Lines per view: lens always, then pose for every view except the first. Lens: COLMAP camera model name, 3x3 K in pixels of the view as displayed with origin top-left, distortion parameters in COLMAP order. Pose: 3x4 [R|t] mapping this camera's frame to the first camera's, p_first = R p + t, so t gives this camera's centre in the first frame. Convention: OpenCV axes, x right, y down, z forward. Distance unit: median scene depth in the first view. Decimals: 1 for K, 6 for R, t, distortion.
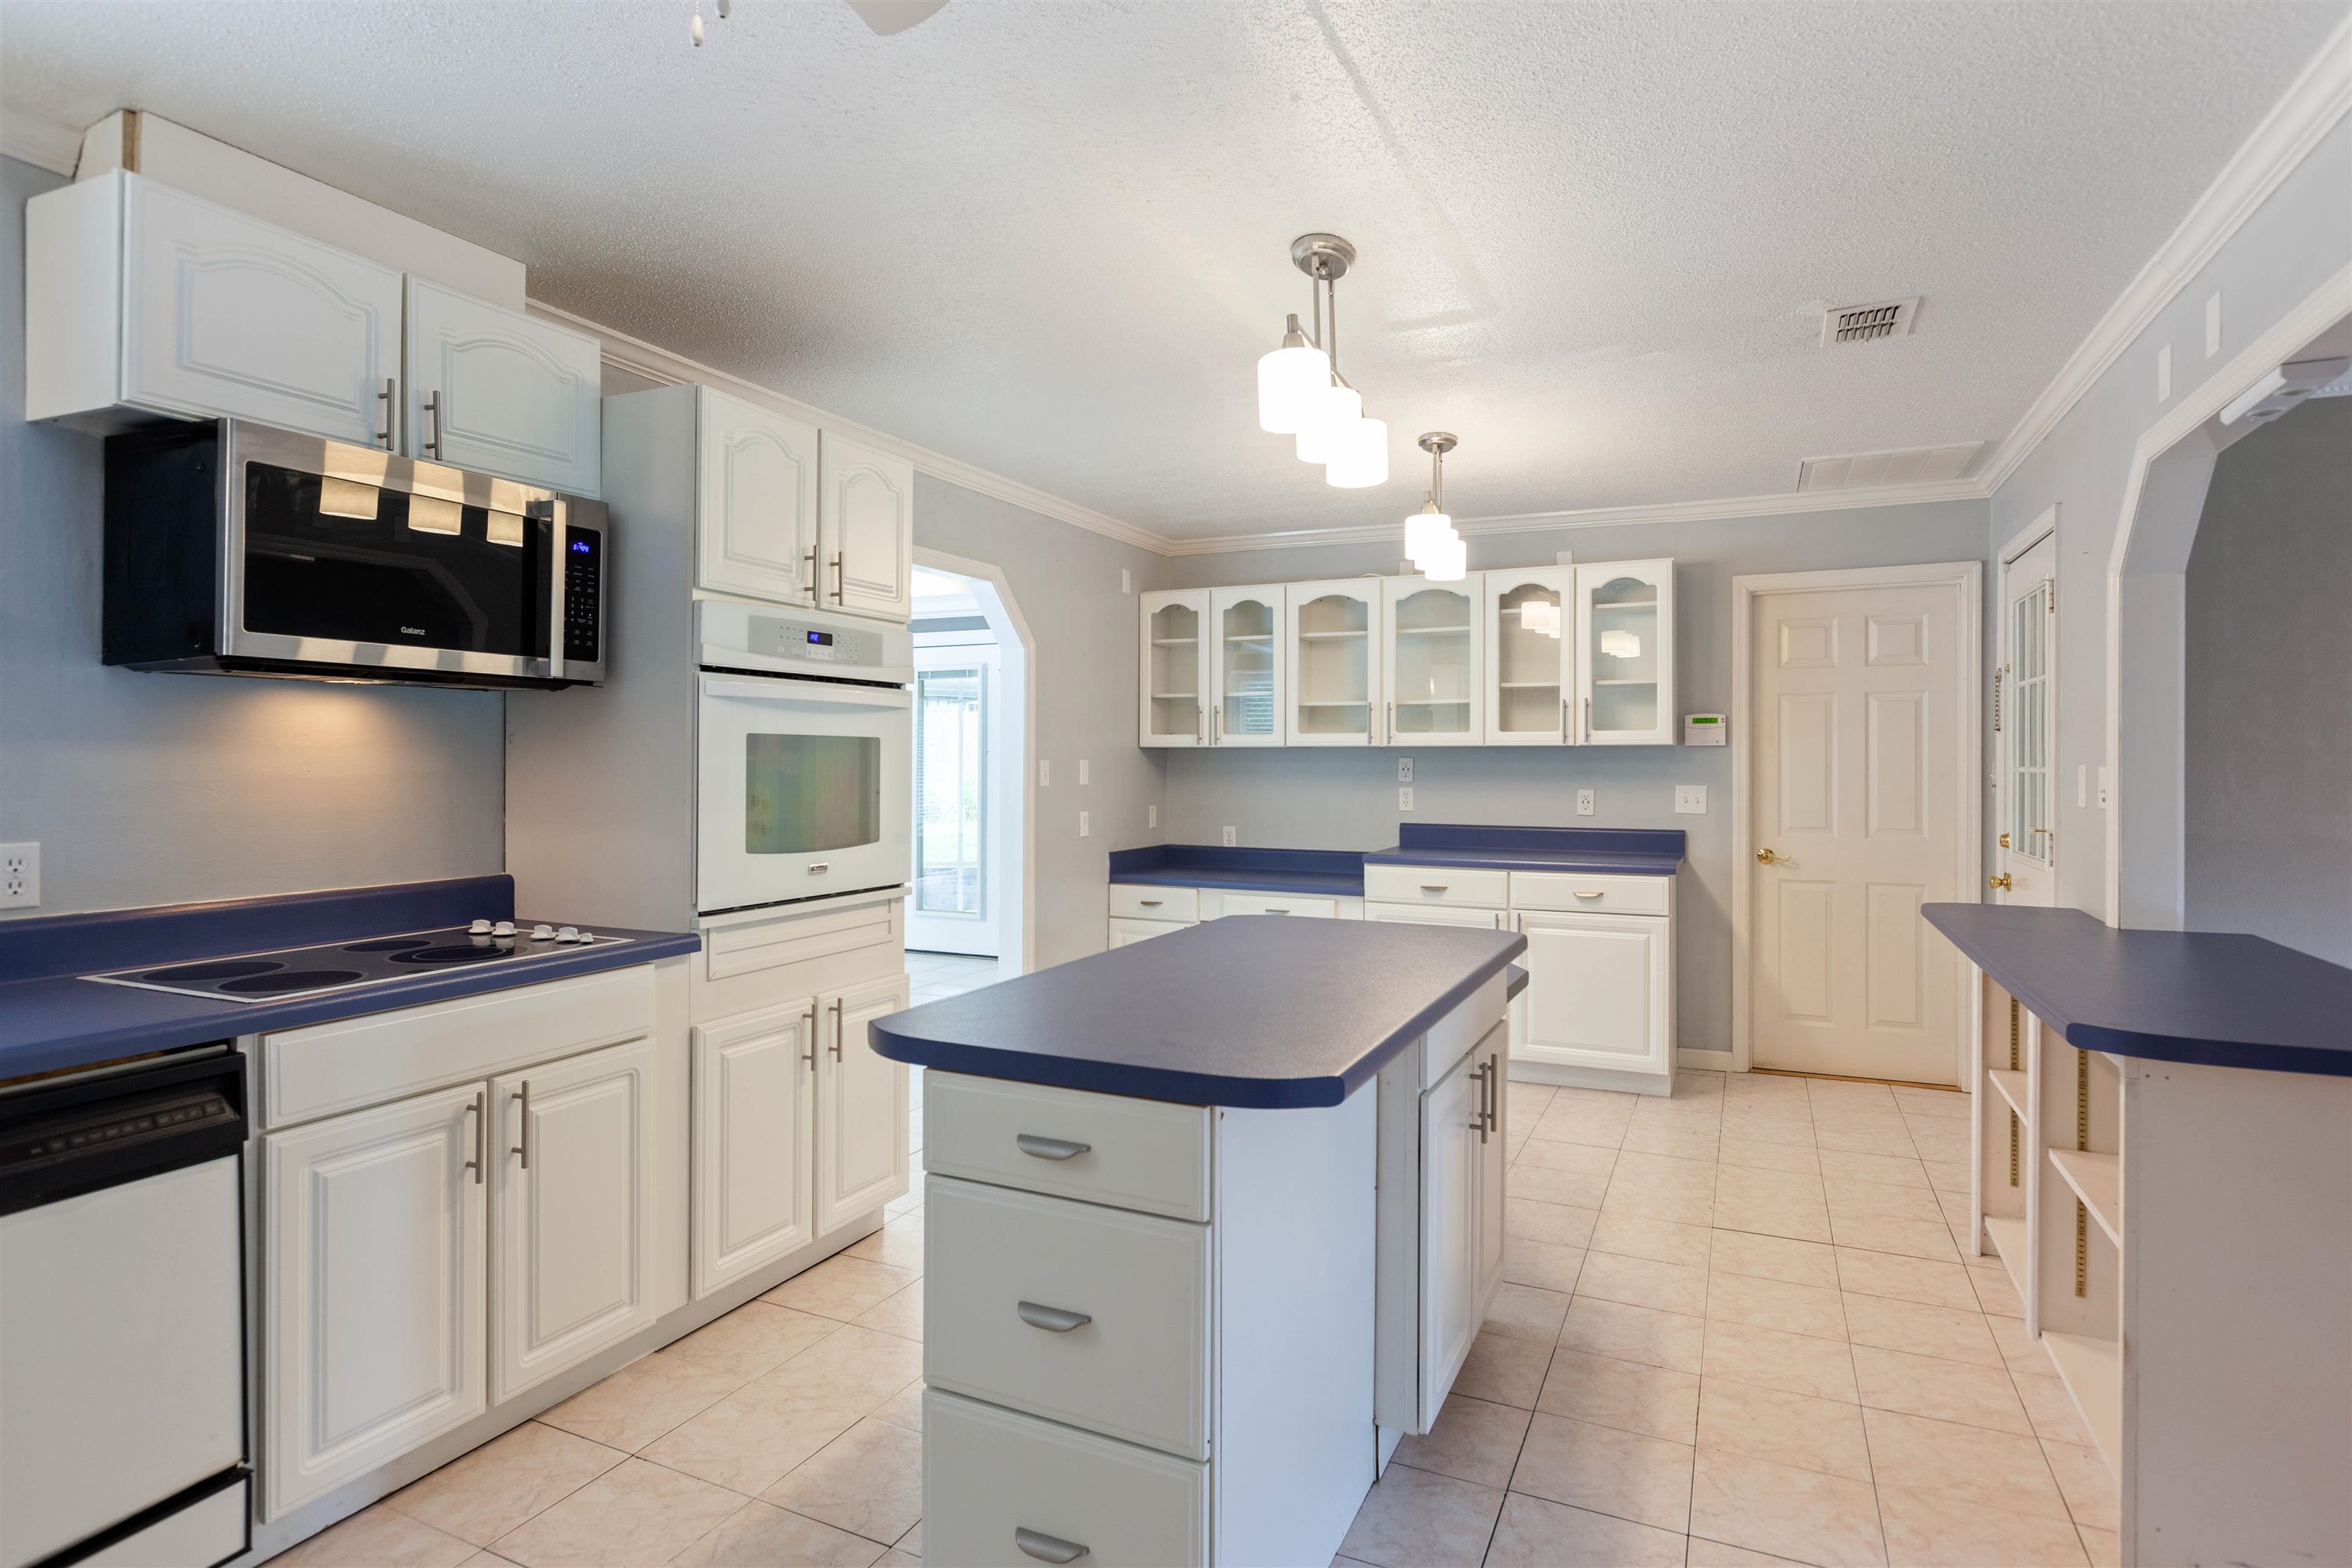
lens RADIAL K [[1226.6, 0, 1179.2], [0, 1226.6, 758.6], [0, 0, 1]] dist [-0.002672, -0.000482]
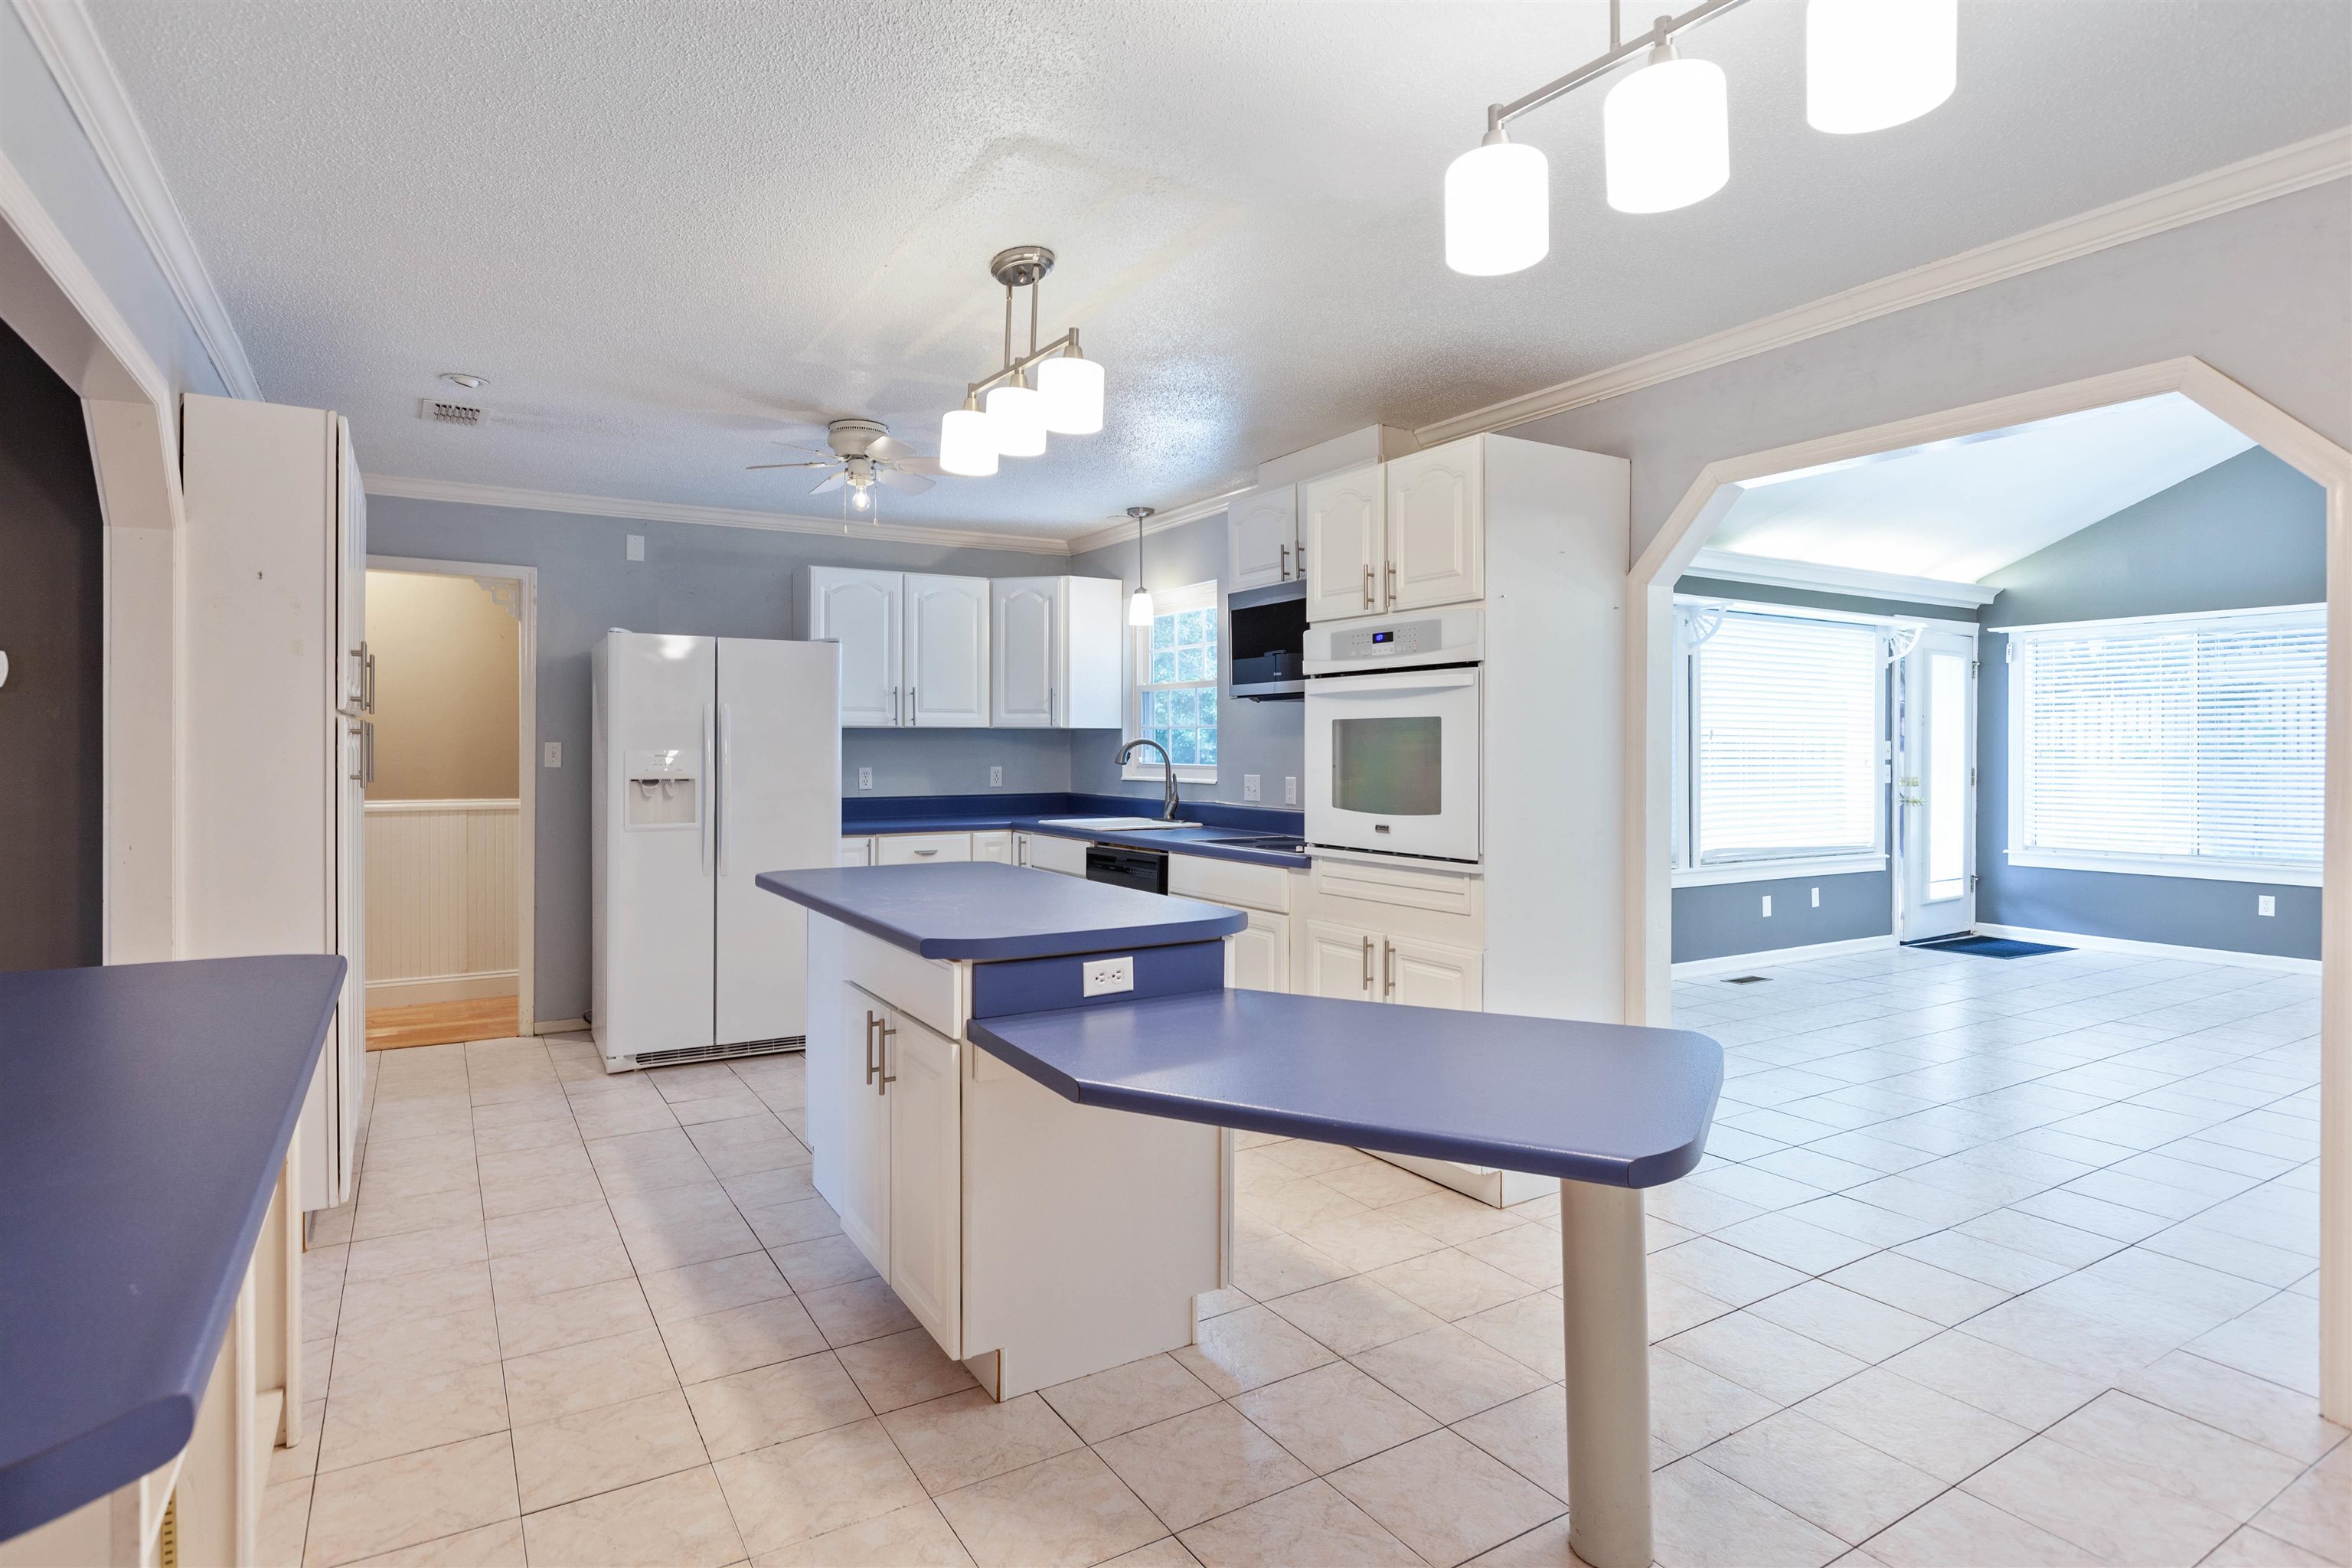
lens RADIAL K [[1226.6, 0, 1179.2], [0, 1226.6, 758.6], [0, 0, 1]] dist [-0.002672, -0.000482]
pose [[-0.553451, 0.000772, -0.832882, 0.874594], [-0.002294, 0.999994, 0.002451, 0.019635], [0.832879, 0.003267, -0.553446, 1.599100]]
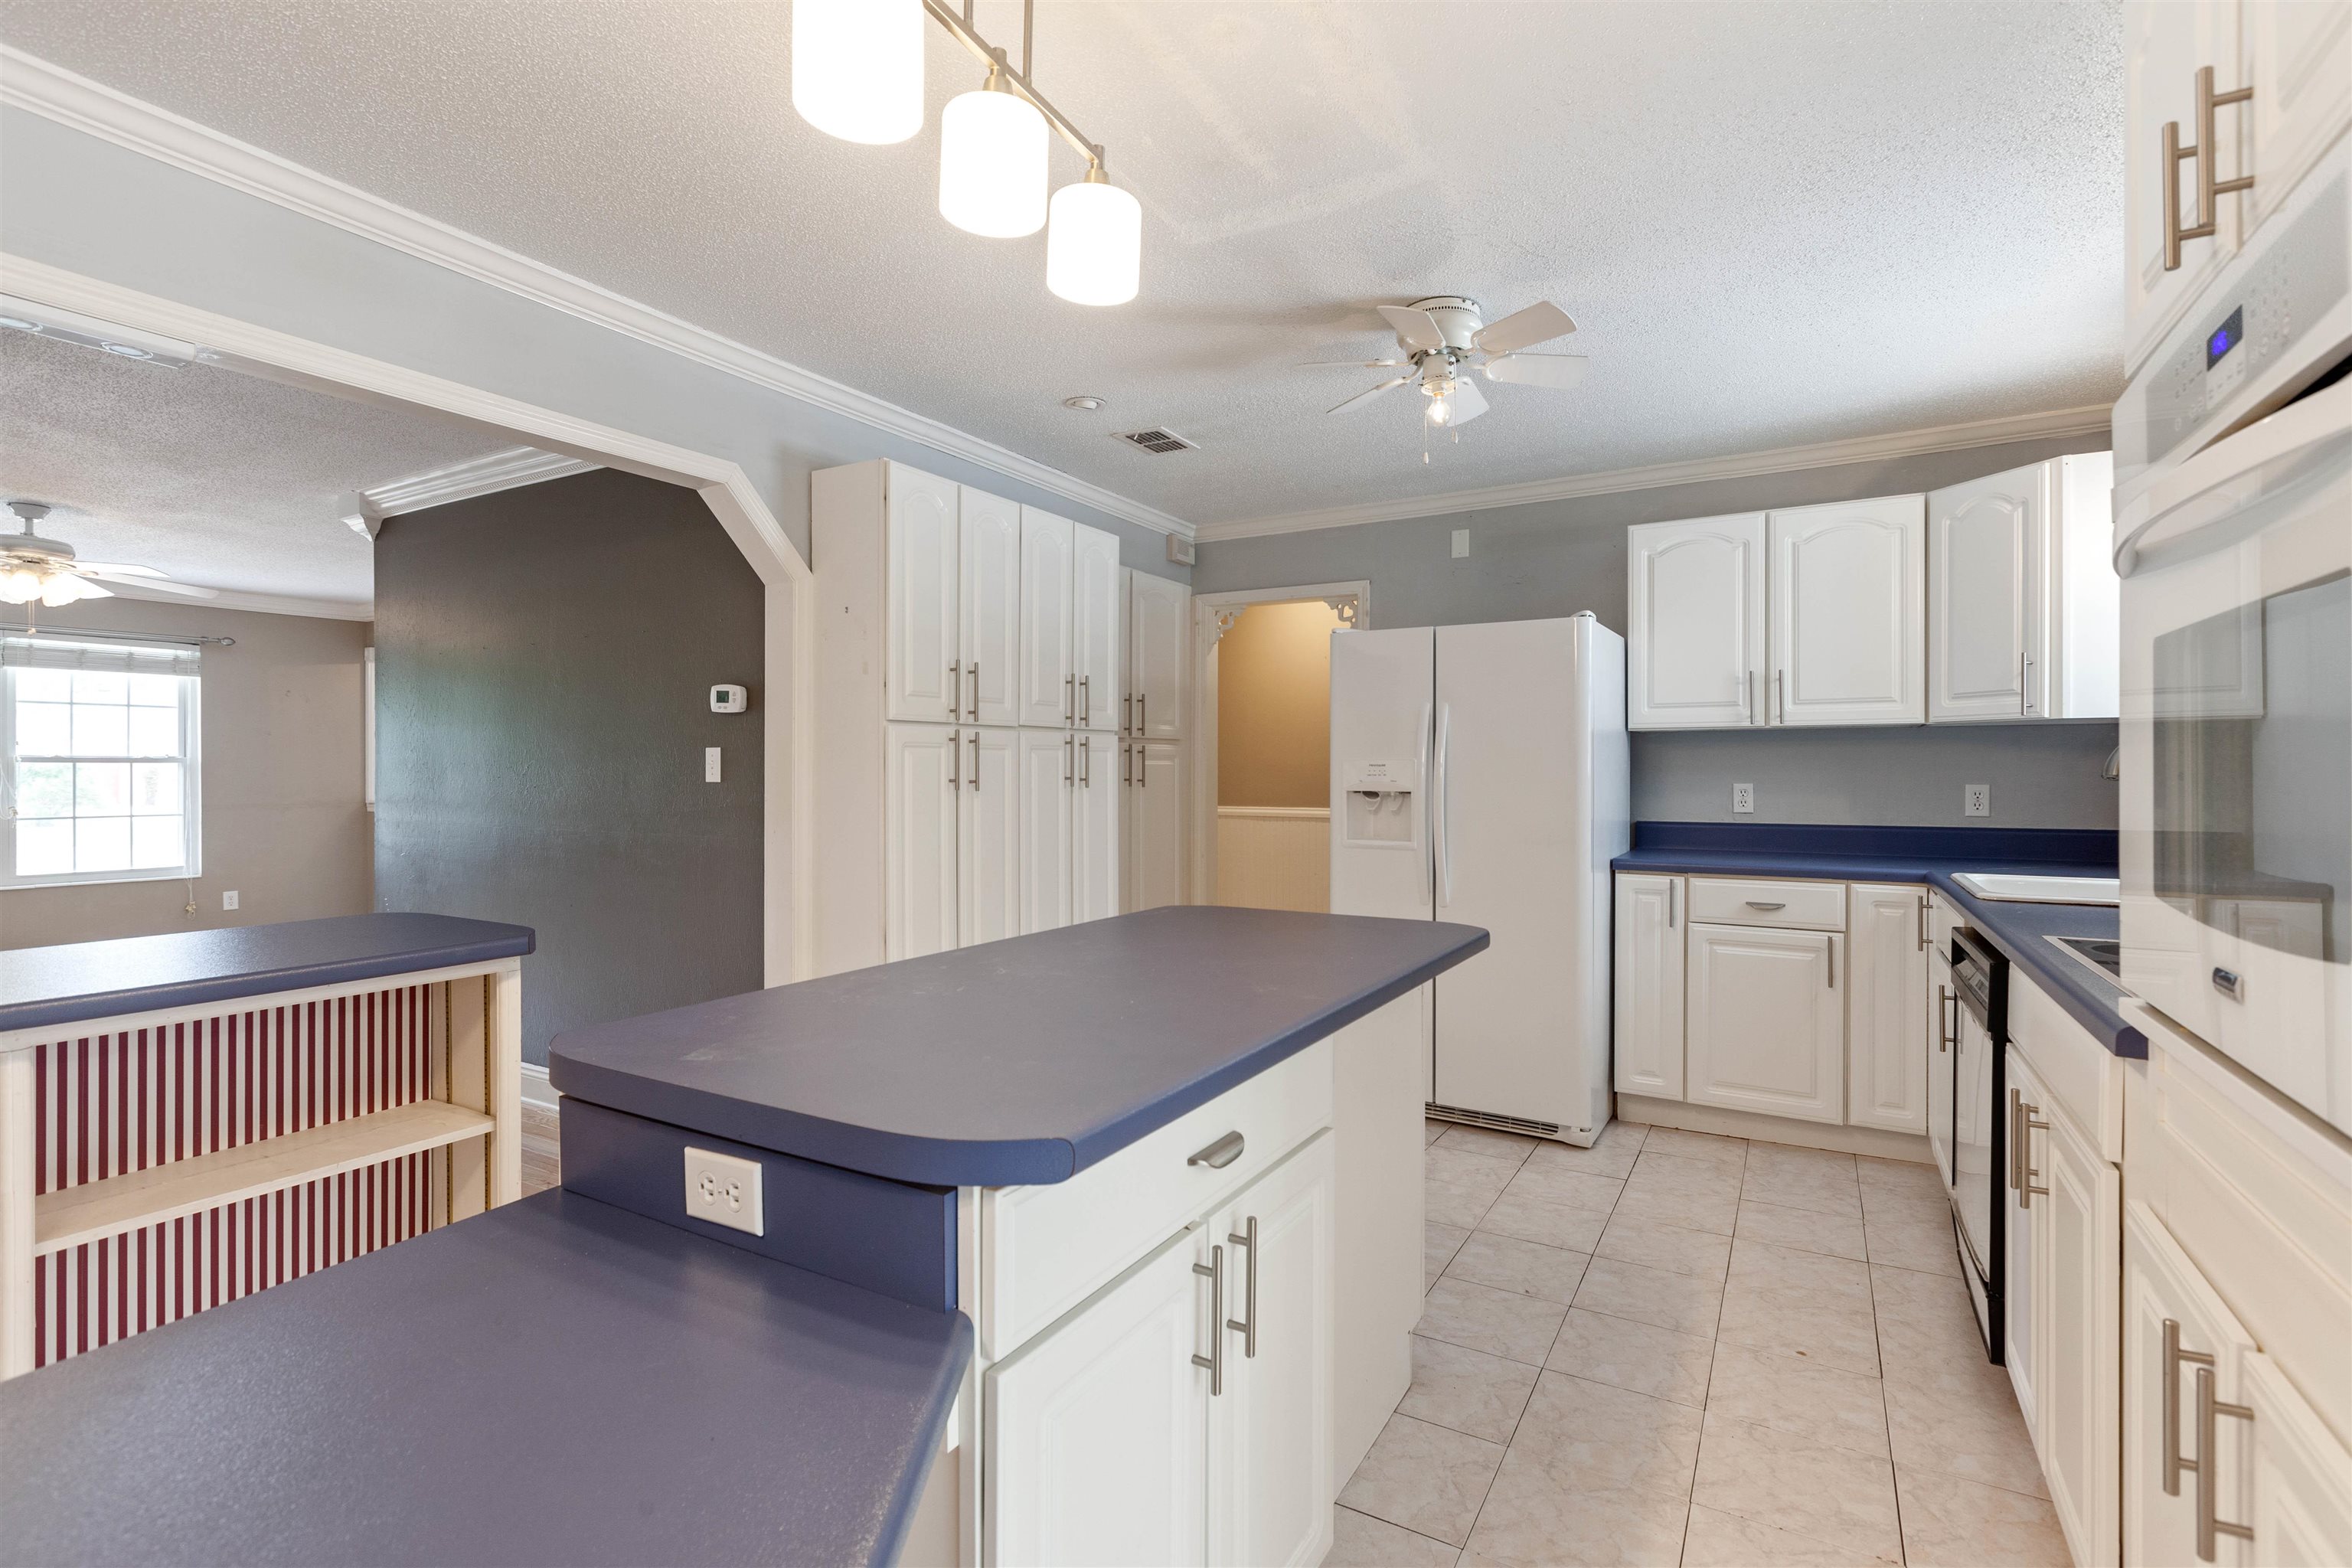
lens RADIAL K [[1083.1, 0, 1173.3], [0, 1083.1, 767.0], [0, 0, 1]] dist [0.001124, -0.000165]
pose [[-0.995401, -0.006106, 0.095596, -0.016526], [-0.006578, 0.999968, -0.004617, 0.031830], [-0.095565, -0.005224, -0.995409, 1.430222]]
